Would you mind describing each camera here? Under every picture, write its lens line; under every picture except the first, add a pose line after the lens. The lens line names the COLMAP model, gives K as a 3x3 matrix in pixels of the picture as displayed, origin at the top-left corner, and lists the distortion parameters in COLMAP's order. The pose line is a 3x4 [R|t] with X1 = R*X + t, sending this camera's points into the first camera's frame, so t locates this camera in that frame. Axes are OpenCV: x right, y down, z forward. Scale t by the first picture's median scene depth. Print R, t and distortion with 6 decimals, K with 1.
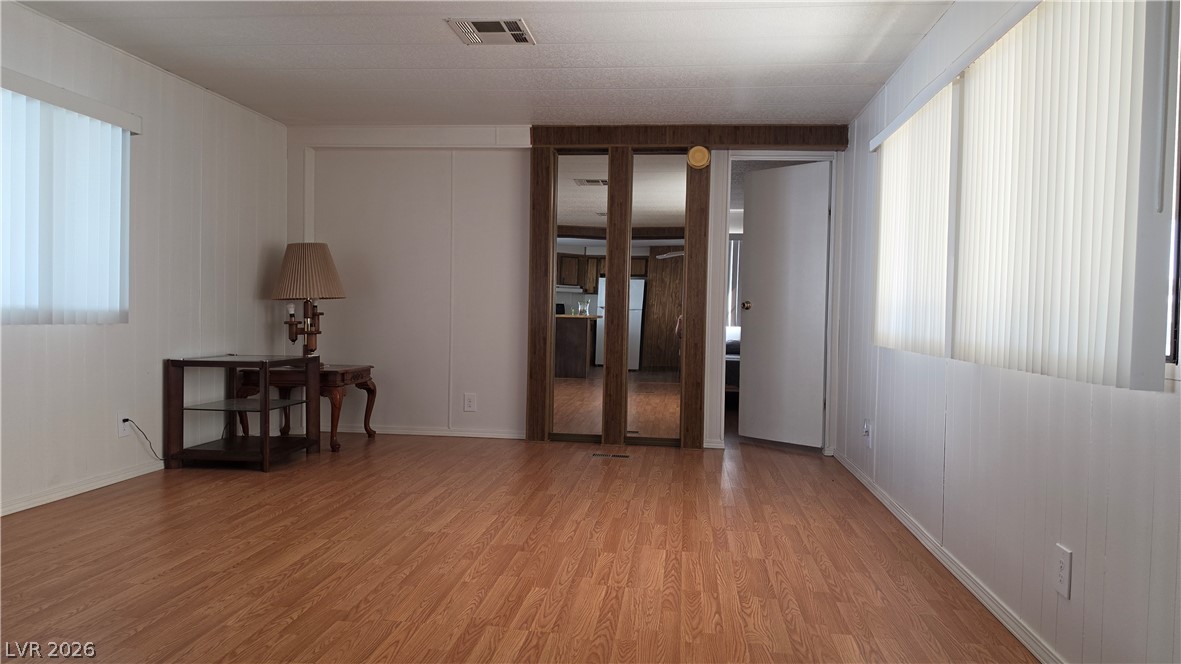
lens RADIAL K [[813.8, 0, 584.2], [0, 813.8, 325.9], [0, 0, 1]] dist [0.094436, -0.159590]
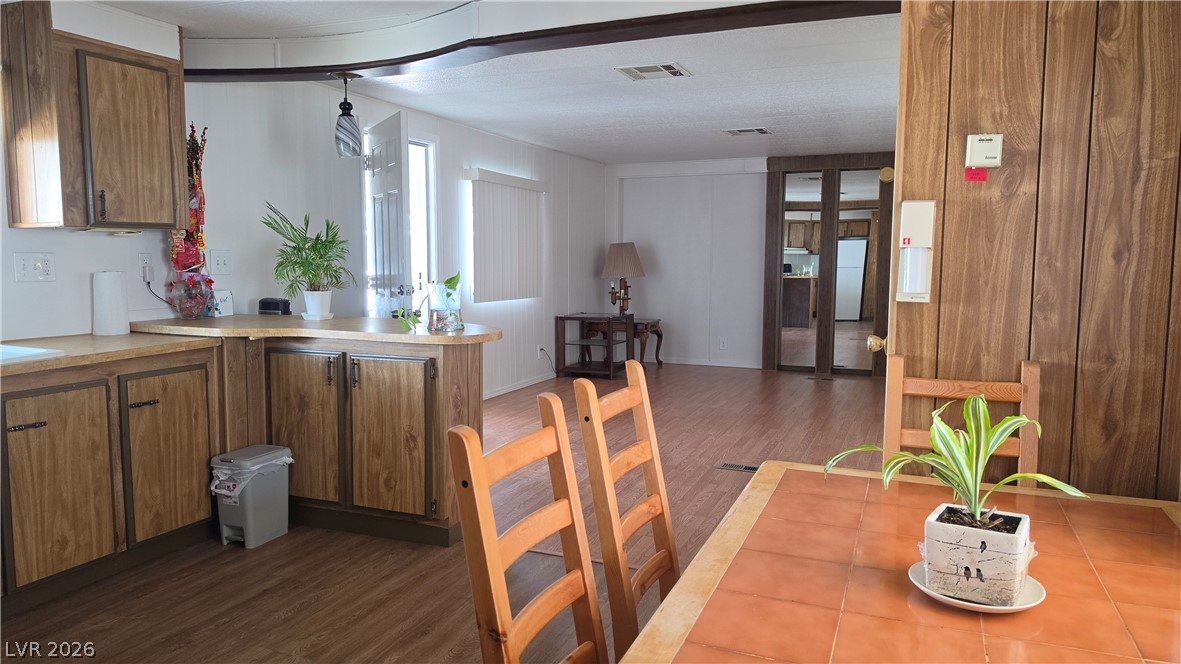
lens RADIAL K [[815.4, 0, 587.2], [0, 815.4, 332.3], [0, 0, 1]] dist [0.102652, -0.157898]
pose [[0.963681, 0.006331, -0.266982, 0.025591], [0.012288, 0.997609, 0.068010, -0.042266], [0.266775, -0.068821, 0.961299, -0.659389]]
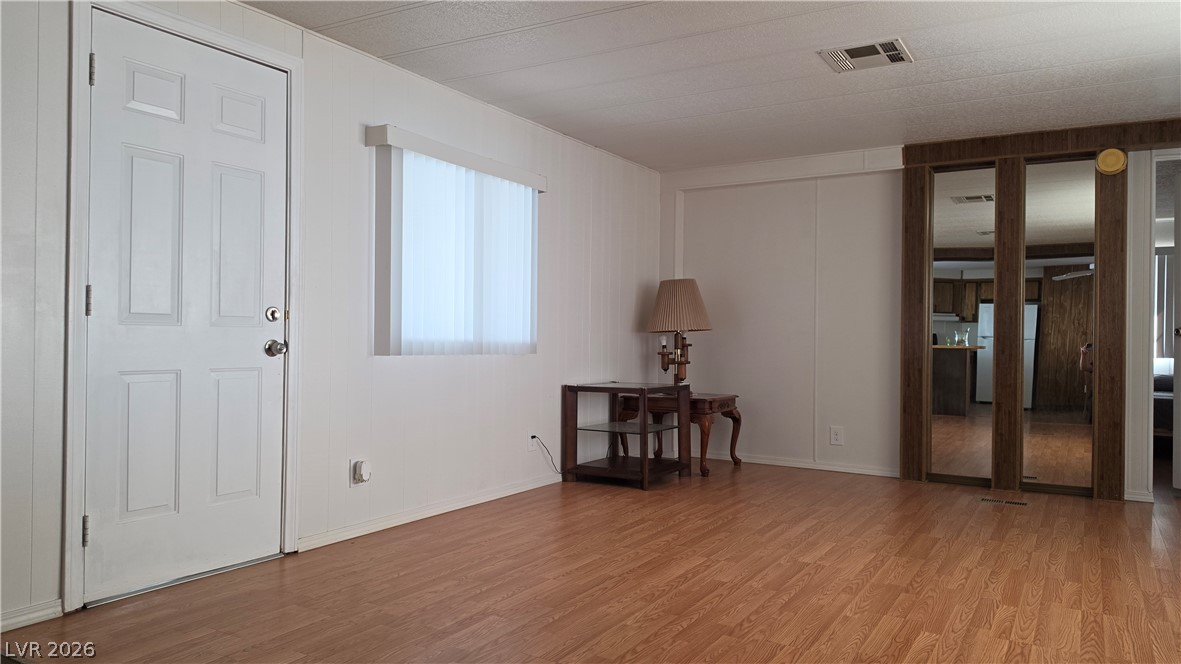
lens RADIAL K [[815.4, 0, 587.2], [0, 815.4, 332.3], [0, 0, 1]] dist [0.102652, -0.157898]
pose [[0.912560, -0.012682, -0.408746, -0.011905], [-0.000242, 0.999502, -0.031551, 0.002723], [0.408943, 0.028891, 0.912103, -0.022616]]
